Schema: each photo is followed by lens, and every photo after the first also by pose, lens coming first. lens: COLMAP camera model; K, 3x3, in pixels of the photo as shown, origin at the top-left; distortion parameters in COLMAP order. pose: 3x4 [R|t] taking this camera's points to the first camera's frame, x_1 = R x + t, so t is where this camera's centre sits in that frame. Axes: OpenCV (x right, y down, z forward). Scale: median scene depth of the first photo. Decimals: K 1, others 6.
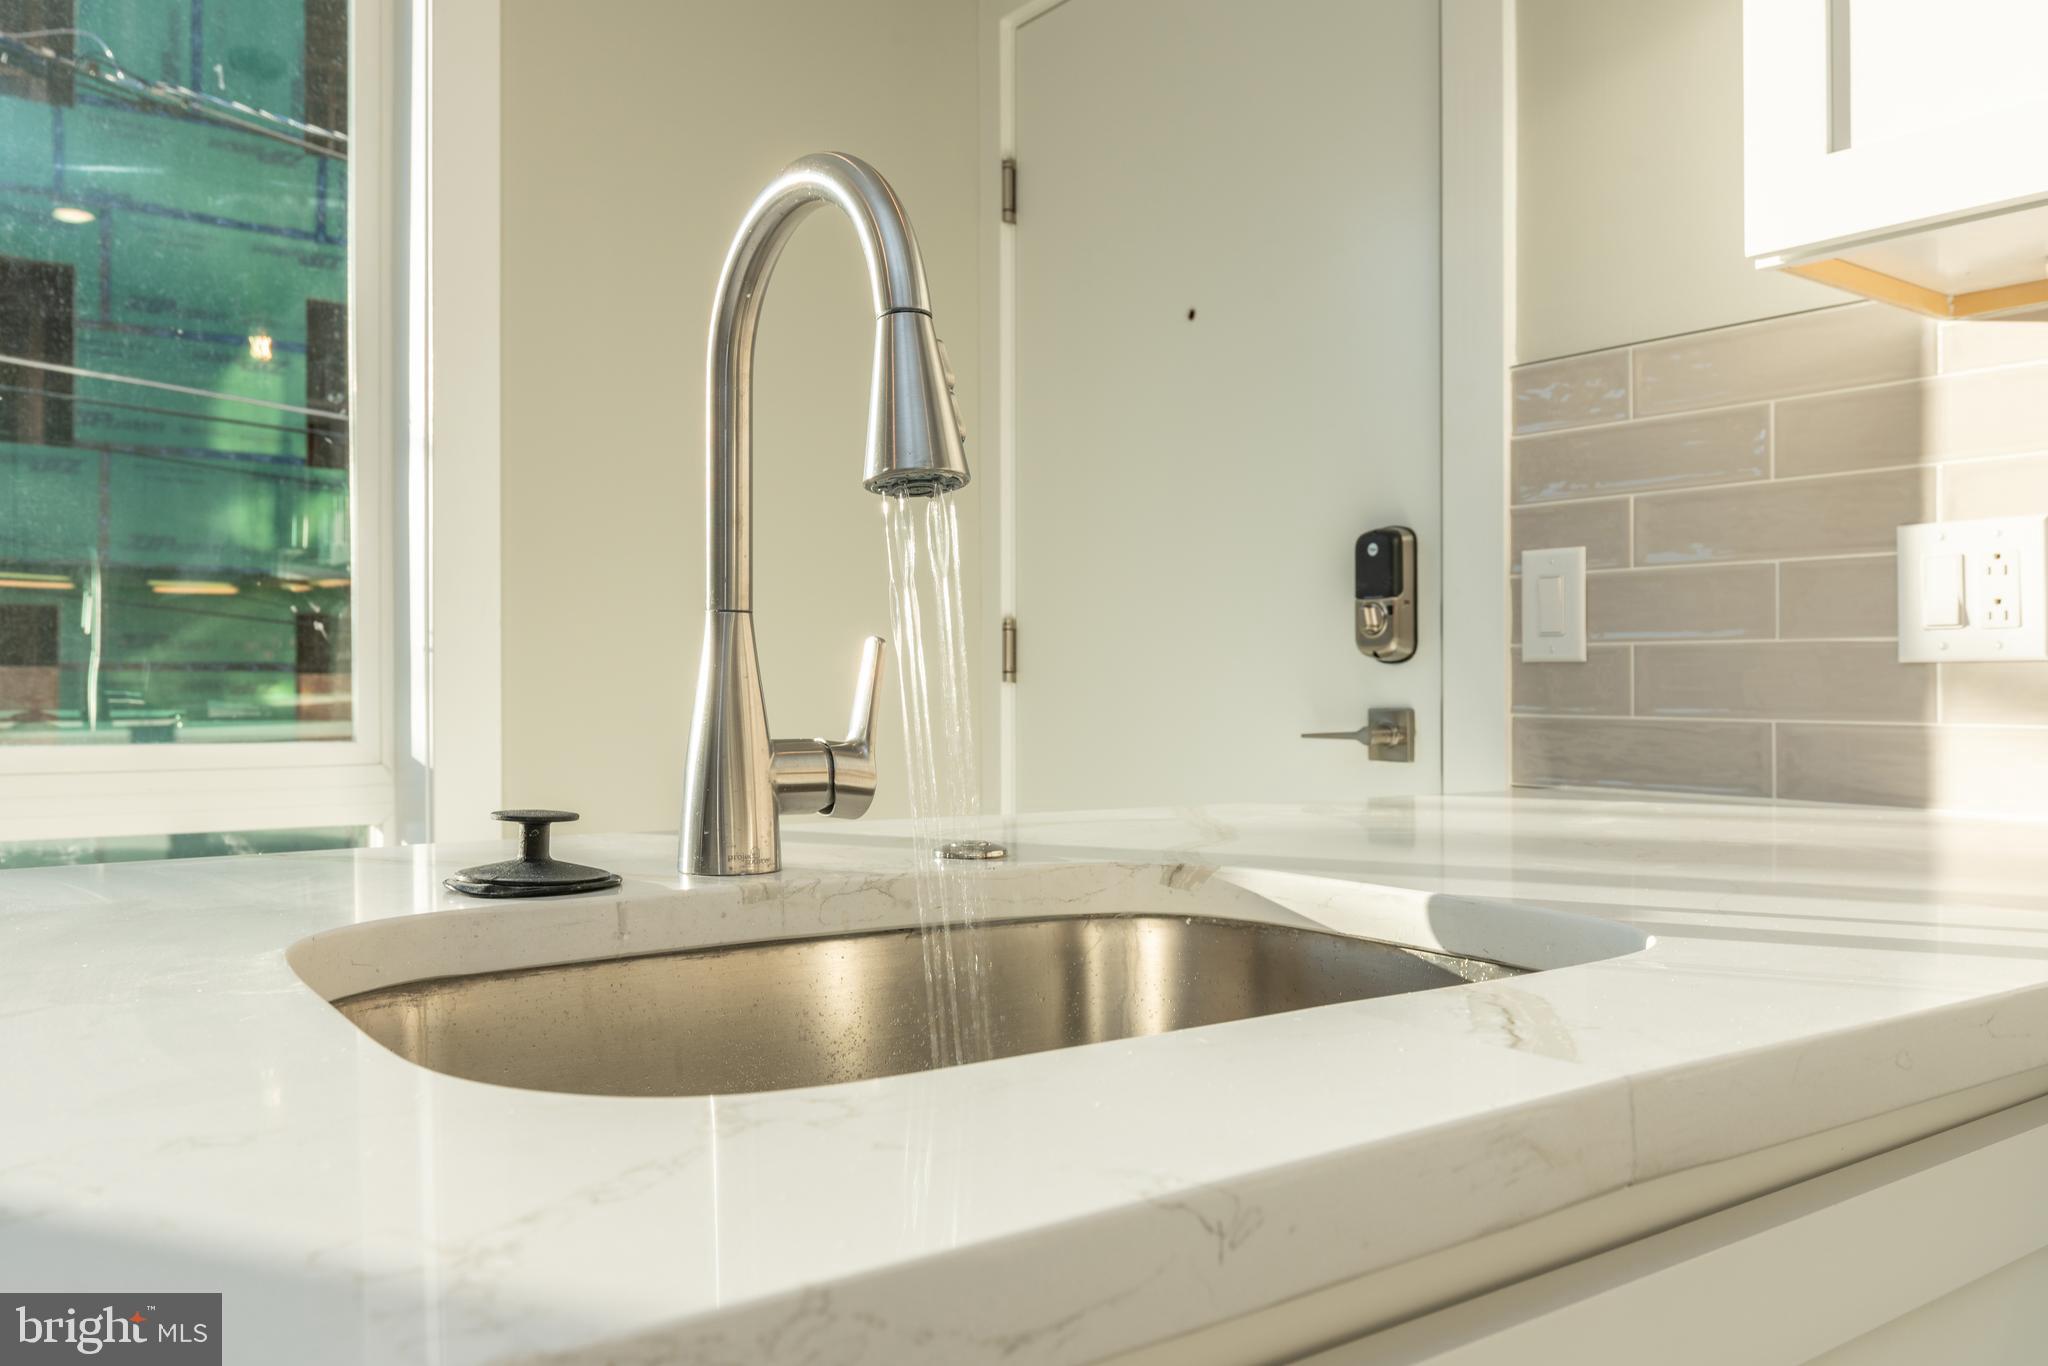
lens RADIAL K [[1562.2, 0, 1024.0], [0, 1562.2, 683.0], [0, 0, 1]] dist [0.084969, 0.001321]
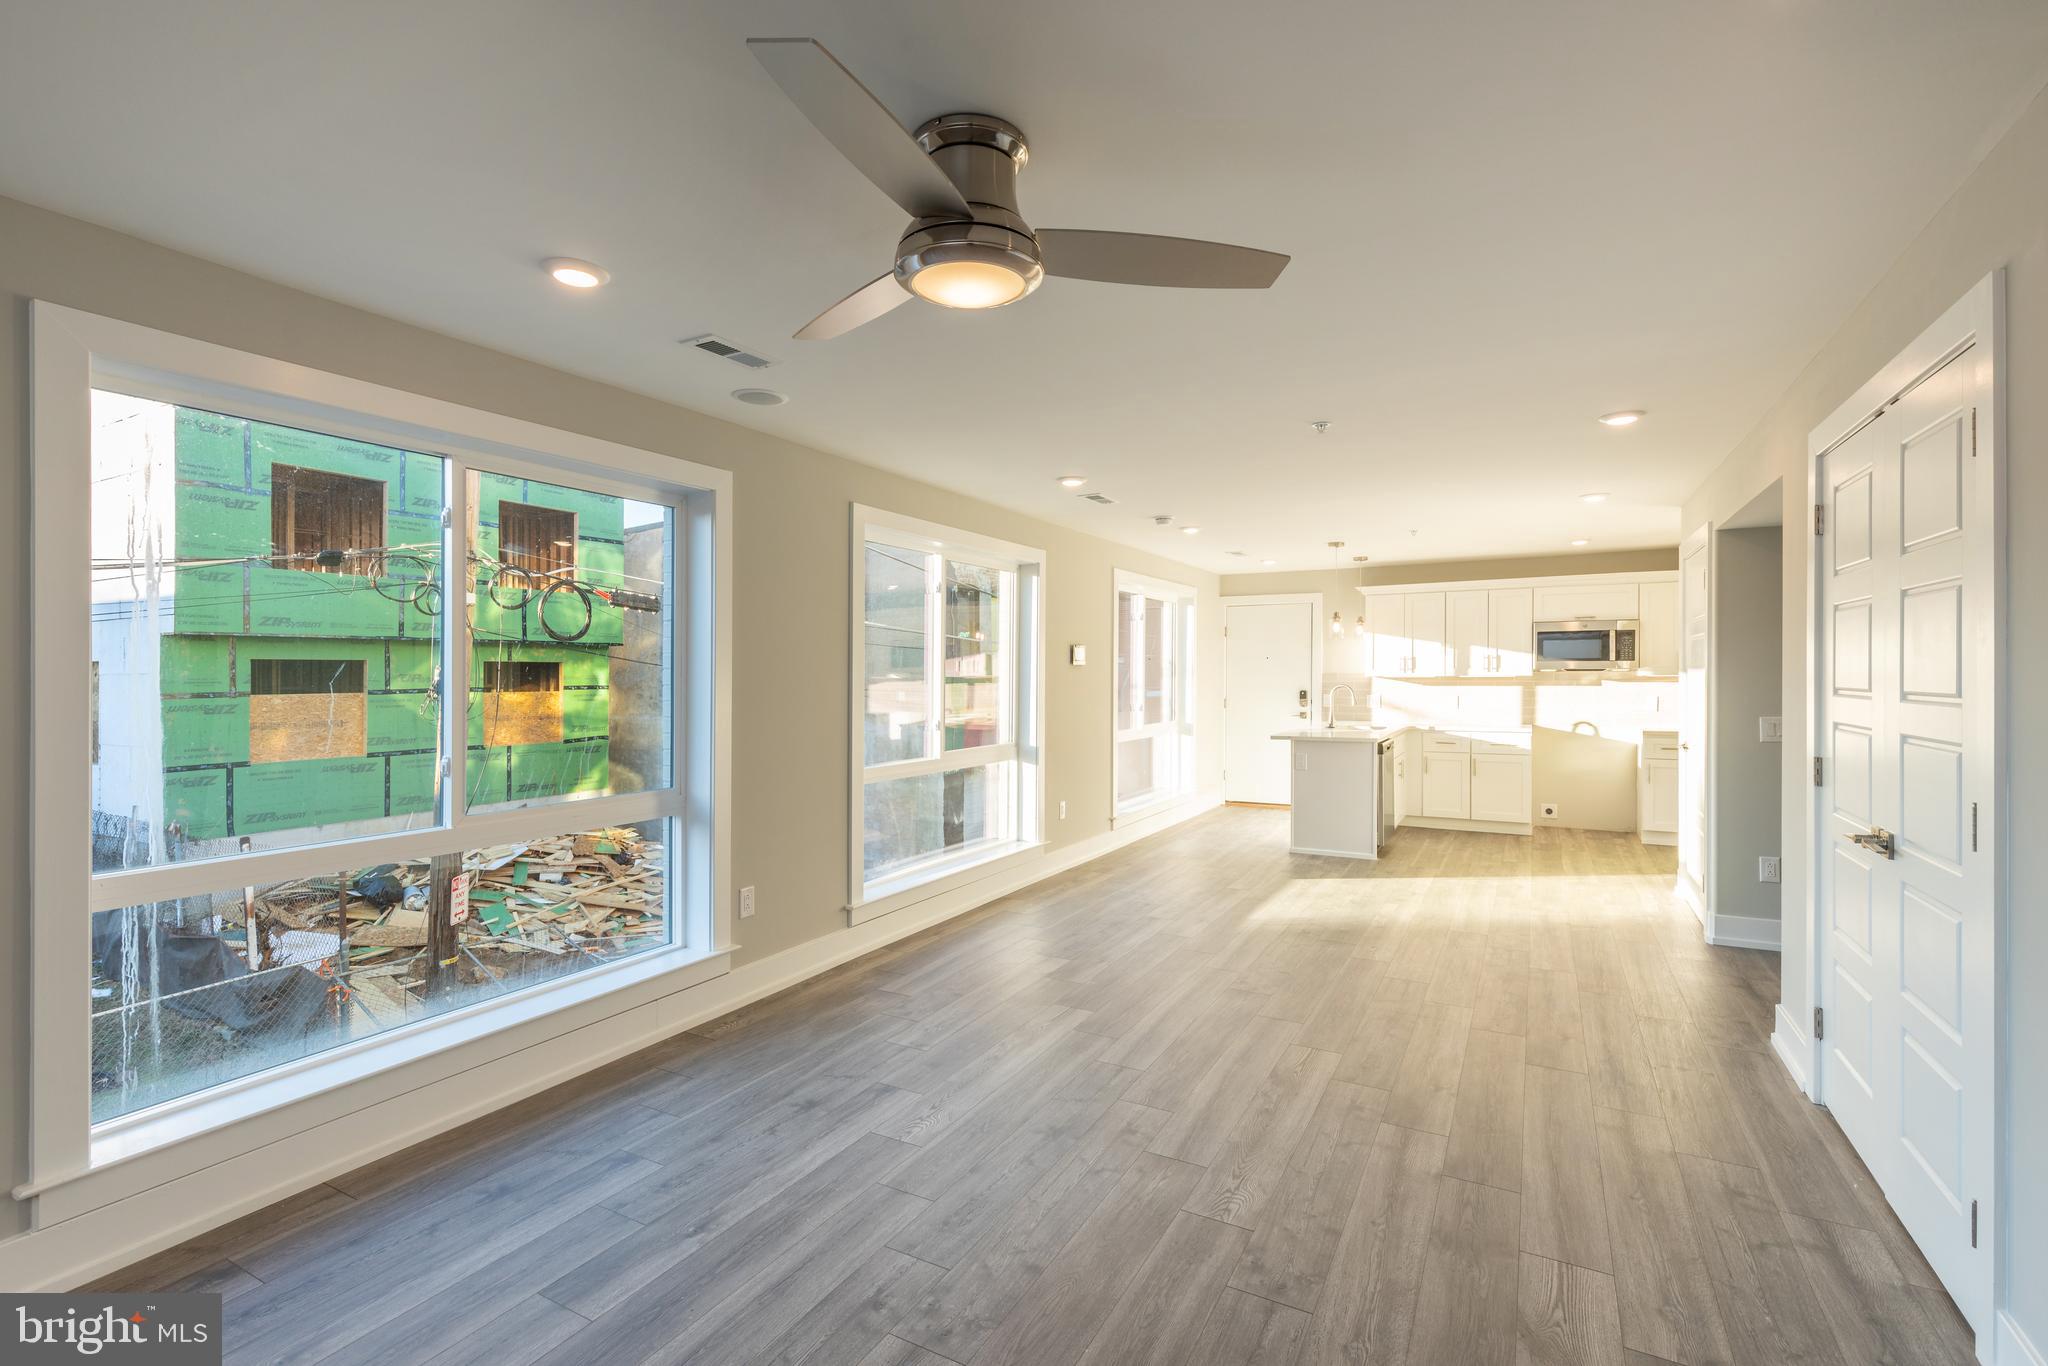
lens RADIAL K [[926.7, 0, 1033.4], [0, 926.7, 678.7], [0, 0, 1]] dist [0.003297, 0.000252]
pose [[0.898681, -0.005537, 0.438569, -3.155210], [0.005685, 0.999983, 0.000976, -0.169997], [-0.438567, 0.001616, 0.898697, -2.725589]]
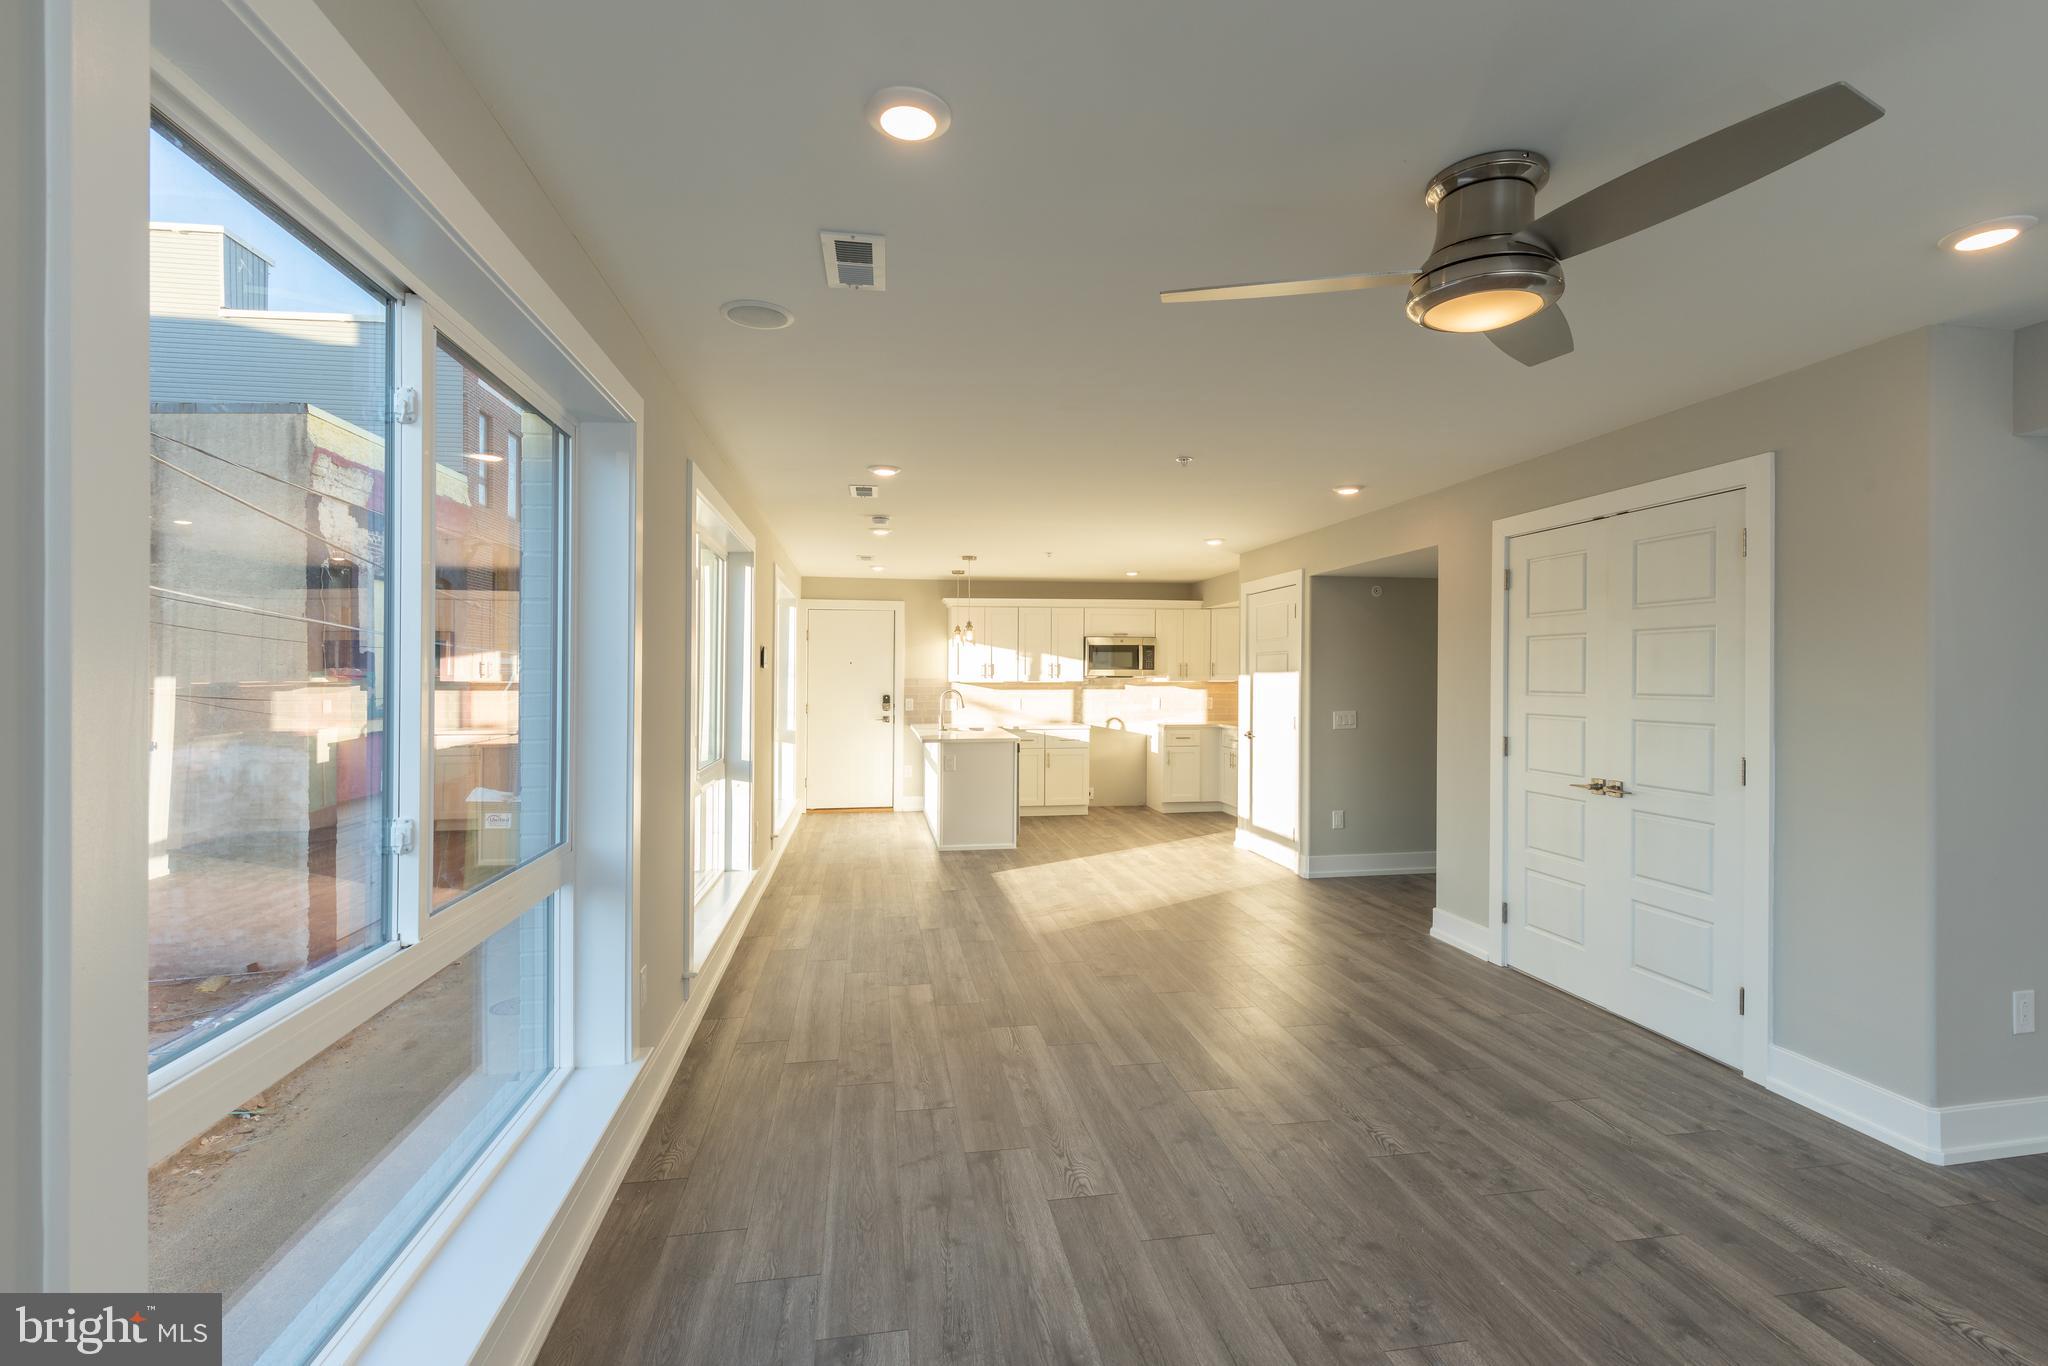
lens RADIAL K [[926.7, 0, 1033.4], [0, 926.7, 678.7], [0, 0, 1]] dist [0.003297, 0.000252]
pose [[0.426498, -0.000037, 0.904488, -3.920414], [0.003256, 0.999994, -0.001495, -0.174048], [-0.904483, 0.003582, 0.426496, -1.823103]]
